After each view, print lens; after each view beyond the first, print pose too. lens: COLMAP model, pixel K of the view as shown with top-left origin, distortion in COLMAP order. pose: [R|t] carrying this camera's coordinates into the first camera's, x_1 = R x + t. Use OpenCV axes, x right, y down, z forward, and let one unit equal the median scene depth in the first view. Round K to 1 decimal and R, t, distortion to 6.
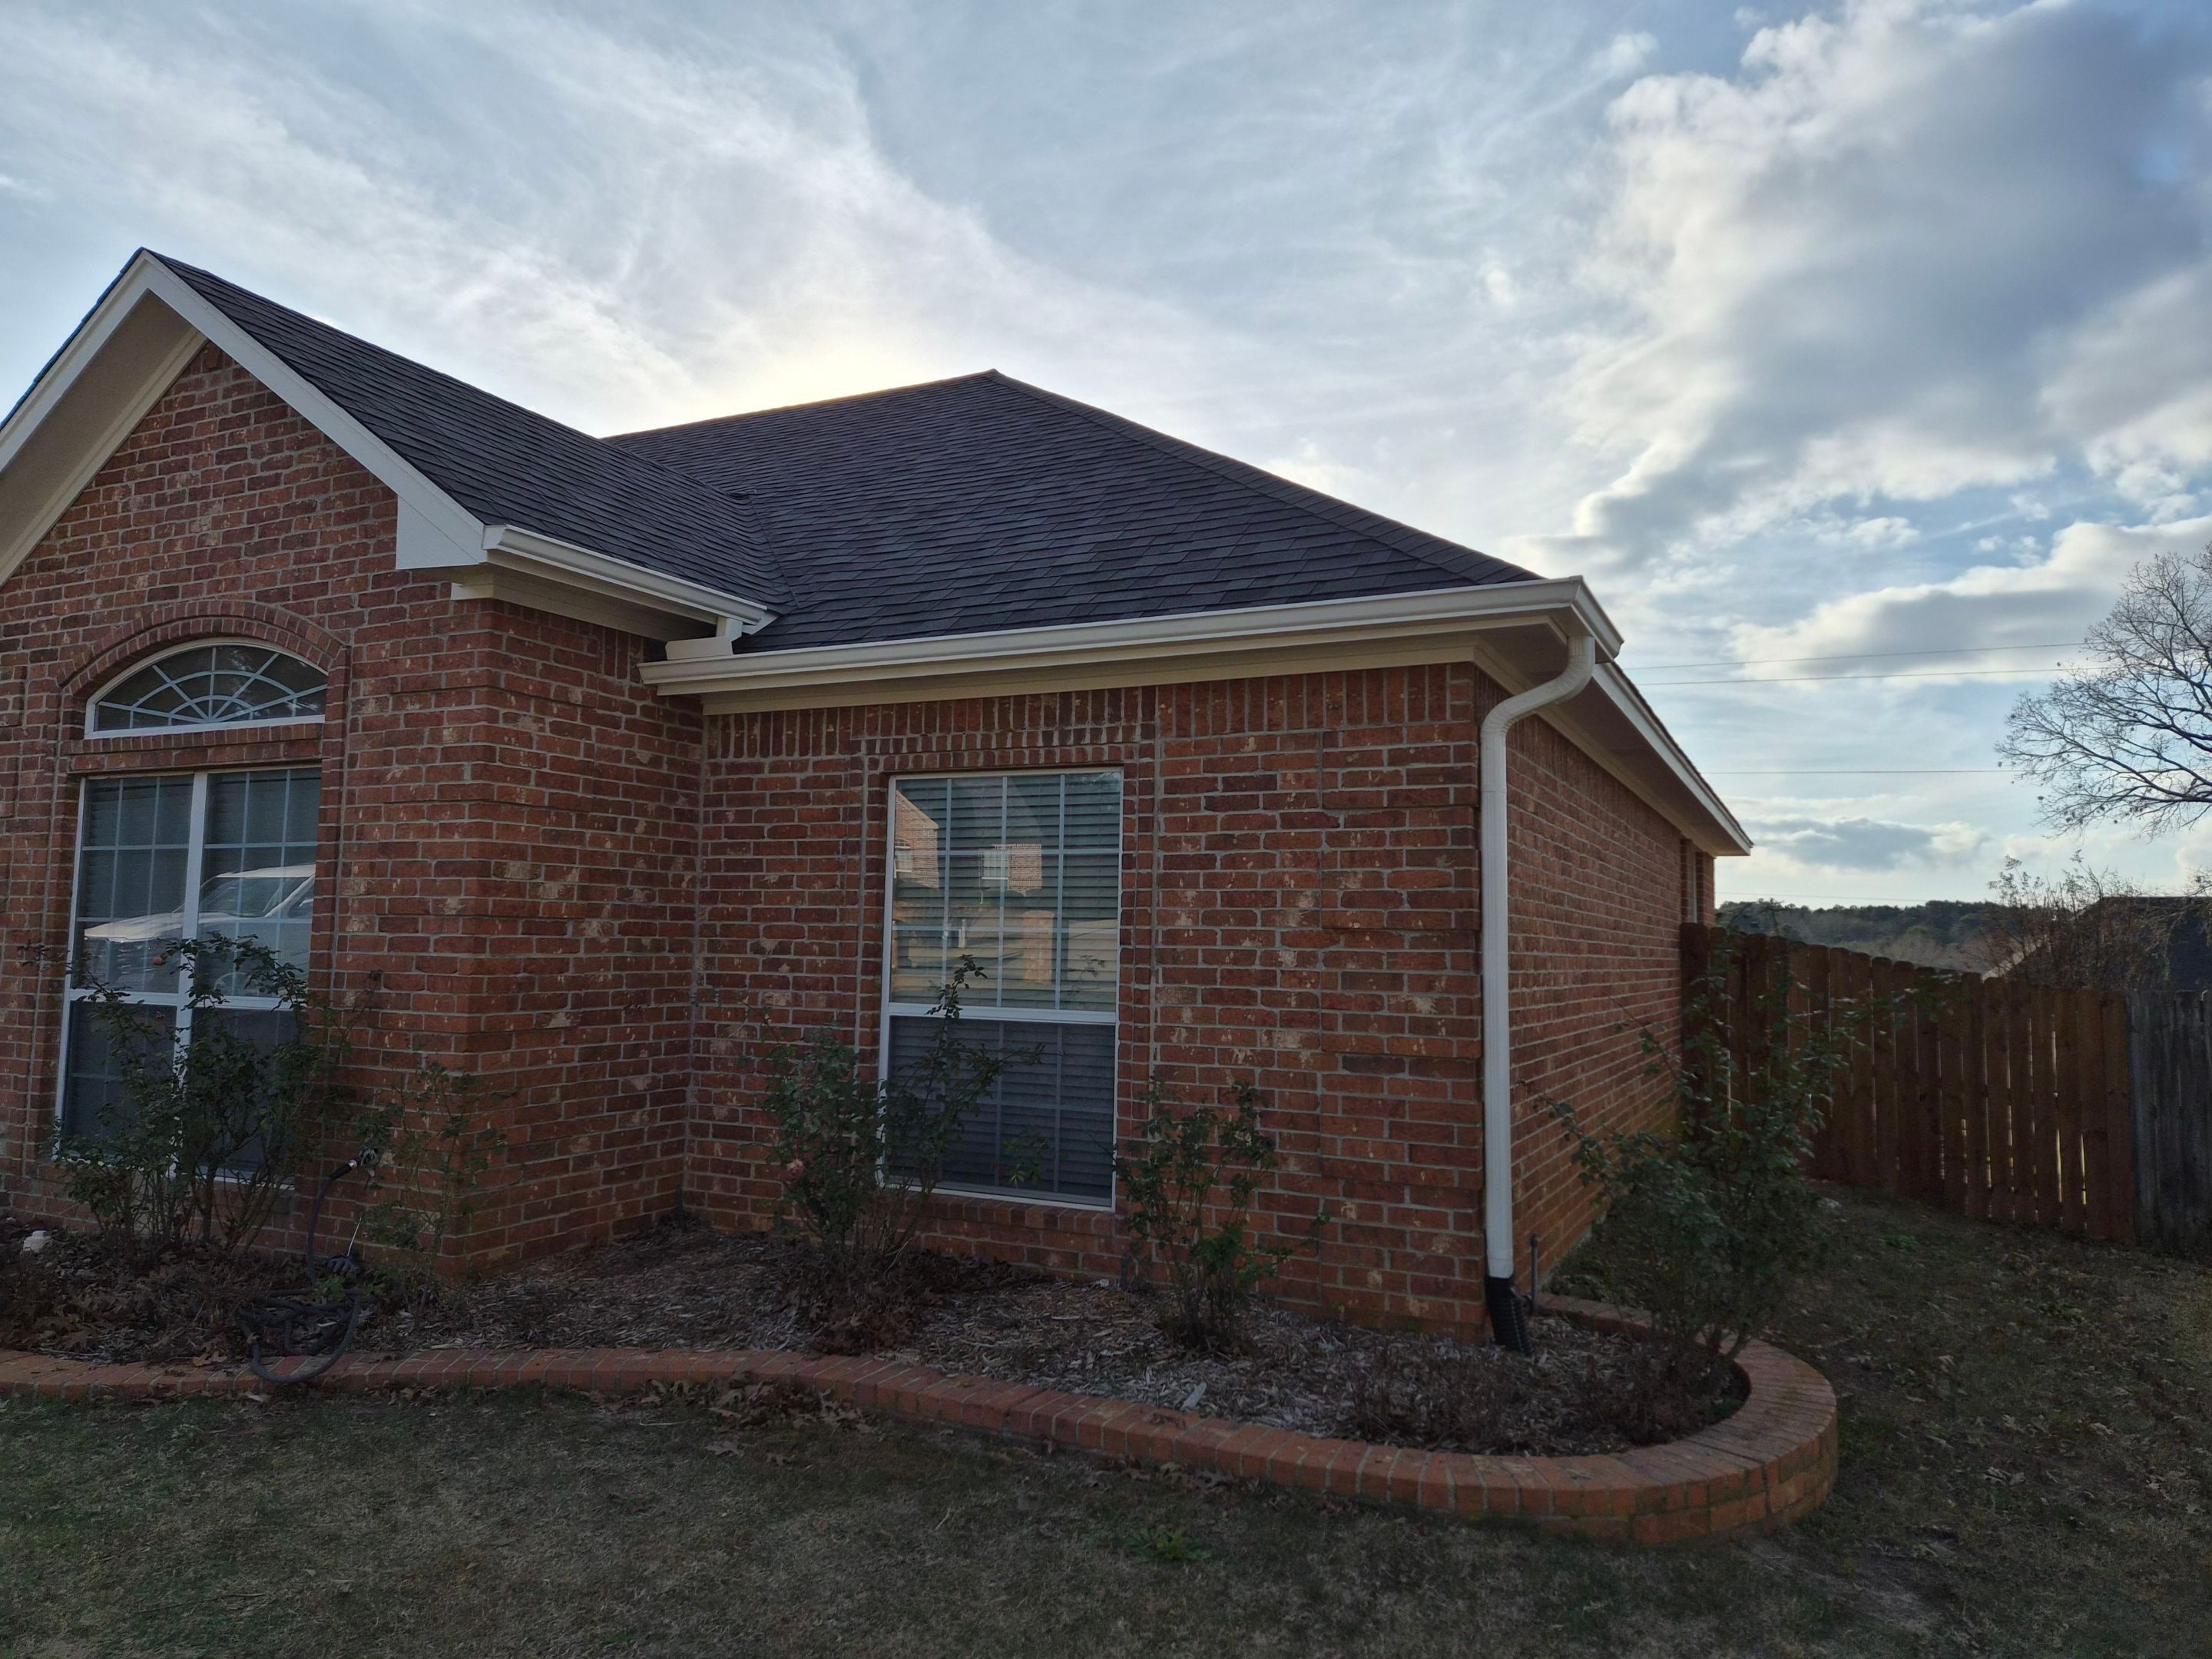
lens RADIAL K [[1519.7, 0, 1106.0], [0, 1519.7, 829.5], [0, 0, 1]] dist [0.088924, -0.076027]
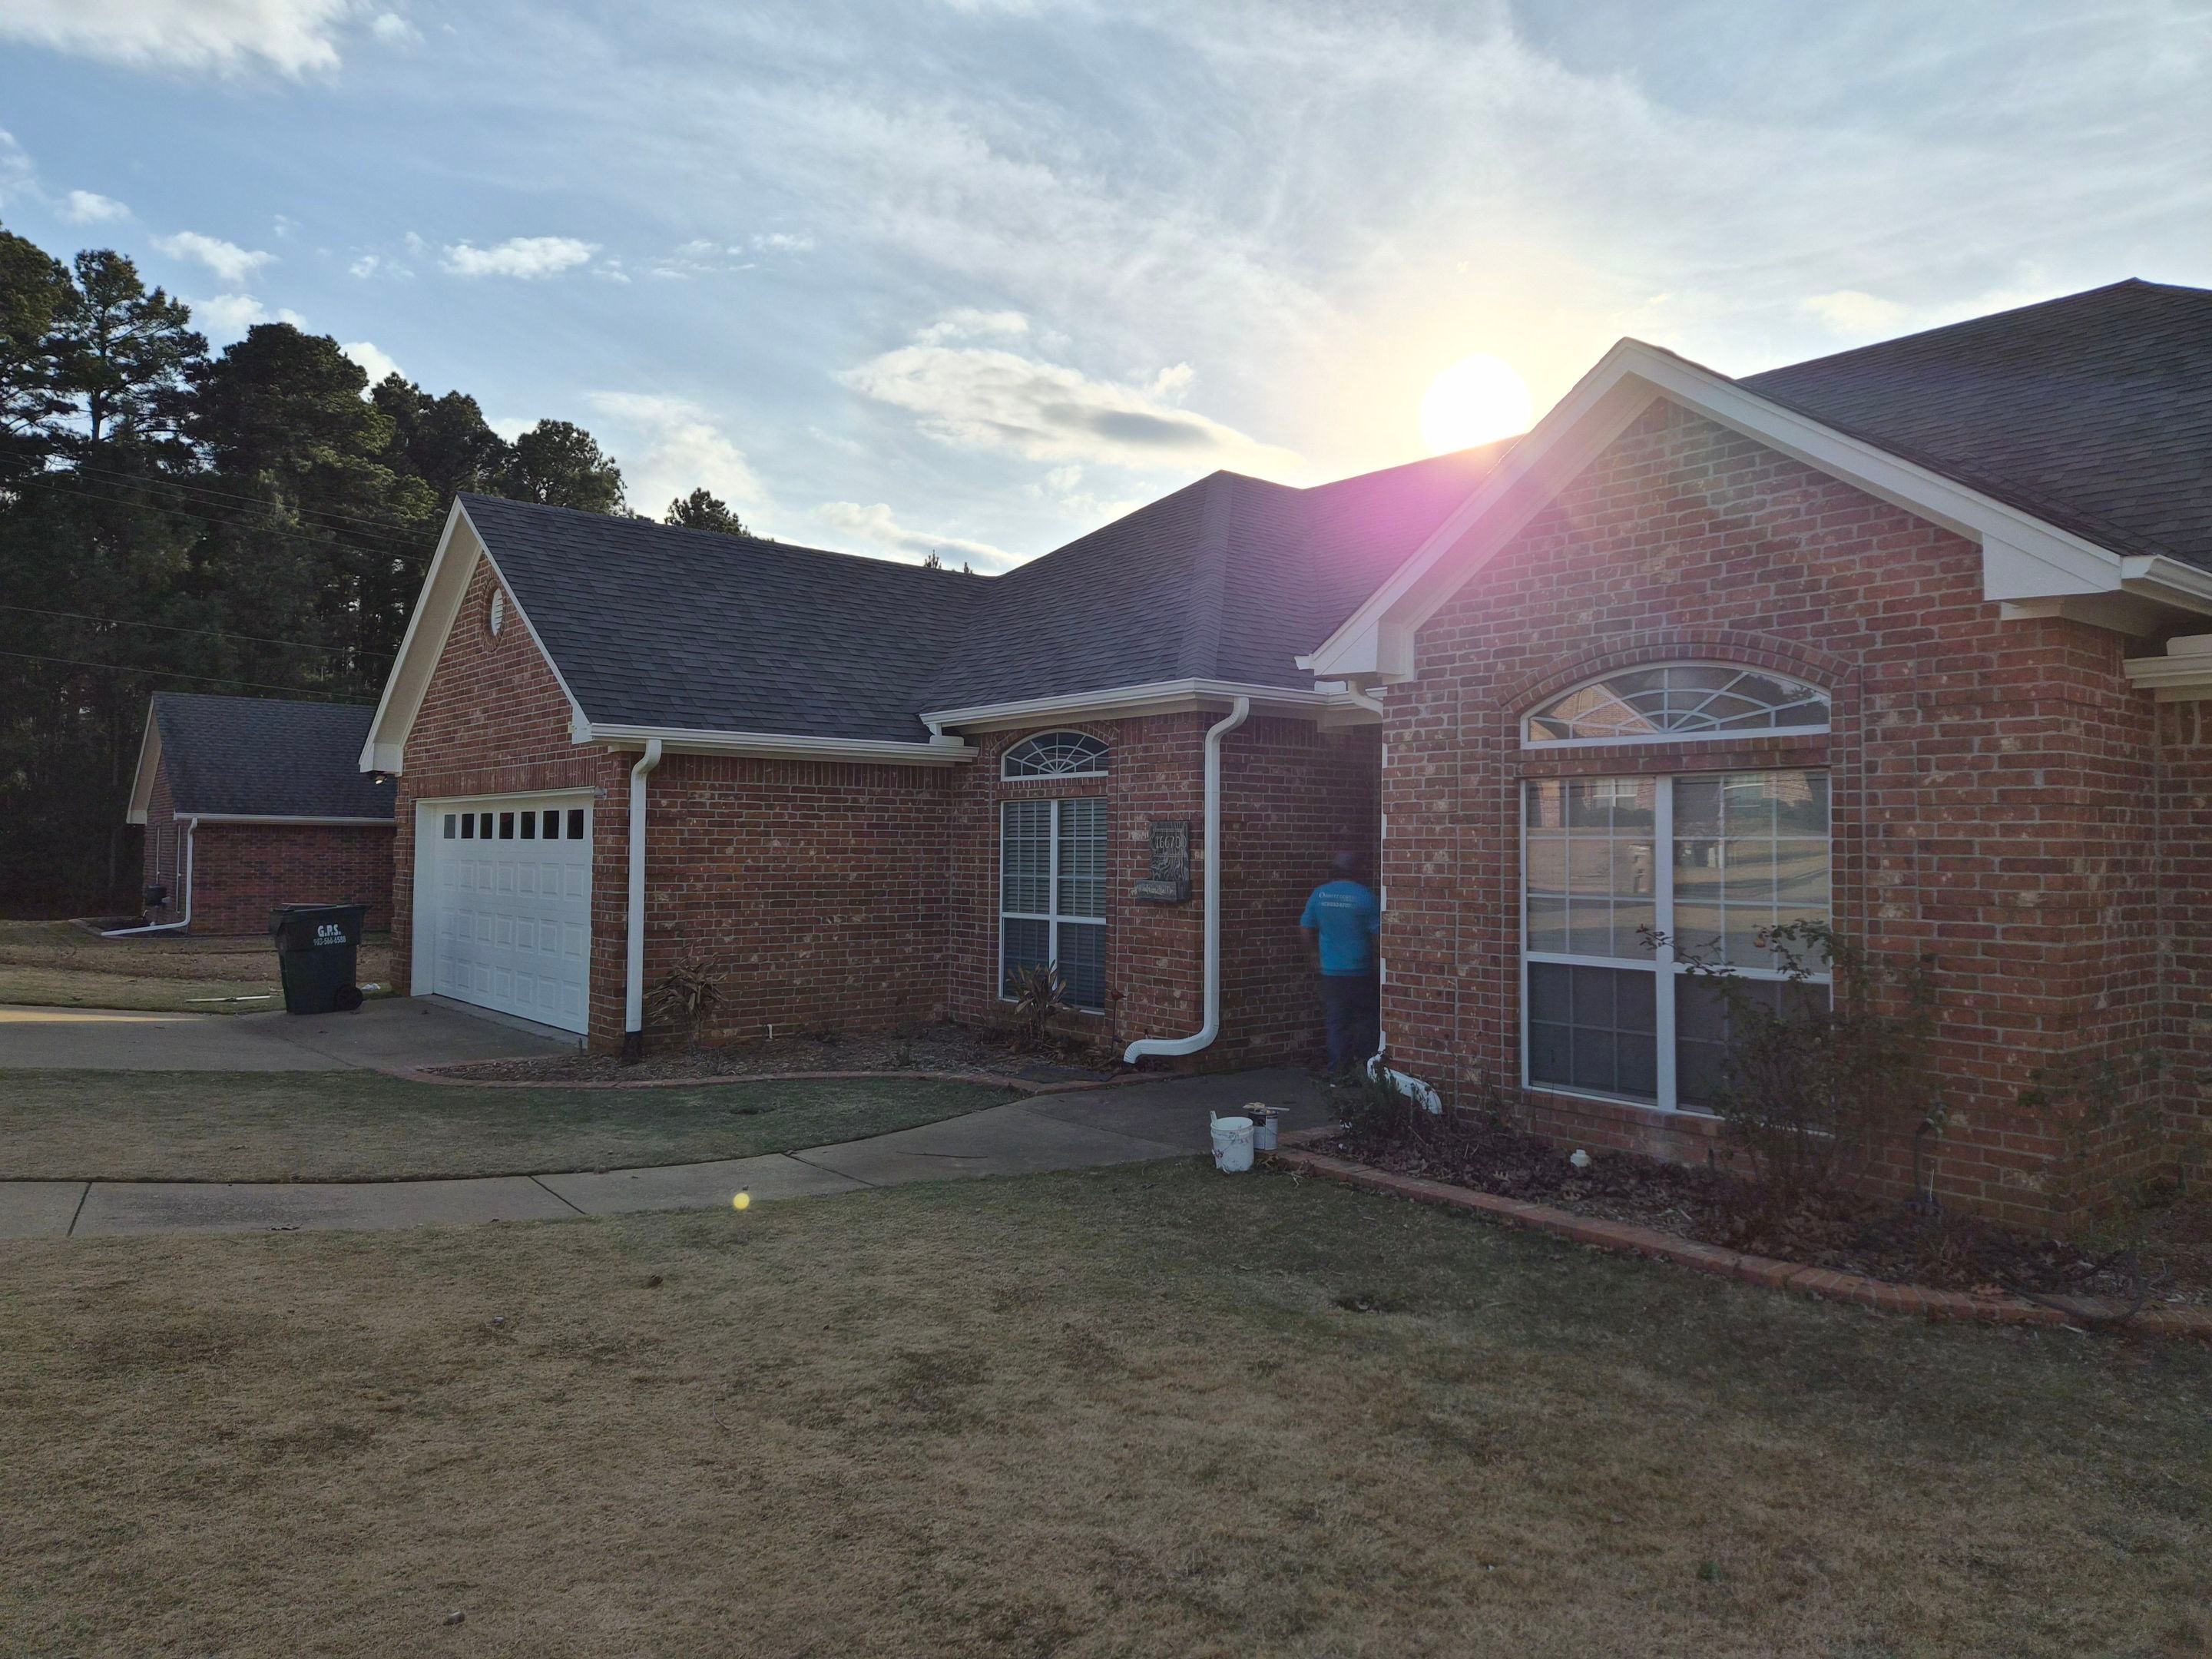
lens RADIAL K [[1519.7, 0, 1106.0], [0, 1519.7, 829.5], [0, 0, 1]] dist [0.088924, -0.076027]
pose [[0.906172, -0.014057, -0.422675, -0.493980], [0.036813, 0.998276, 0.045724, -0.068091], [0.421304, -0.056994, 0.905127, -0.258995]]
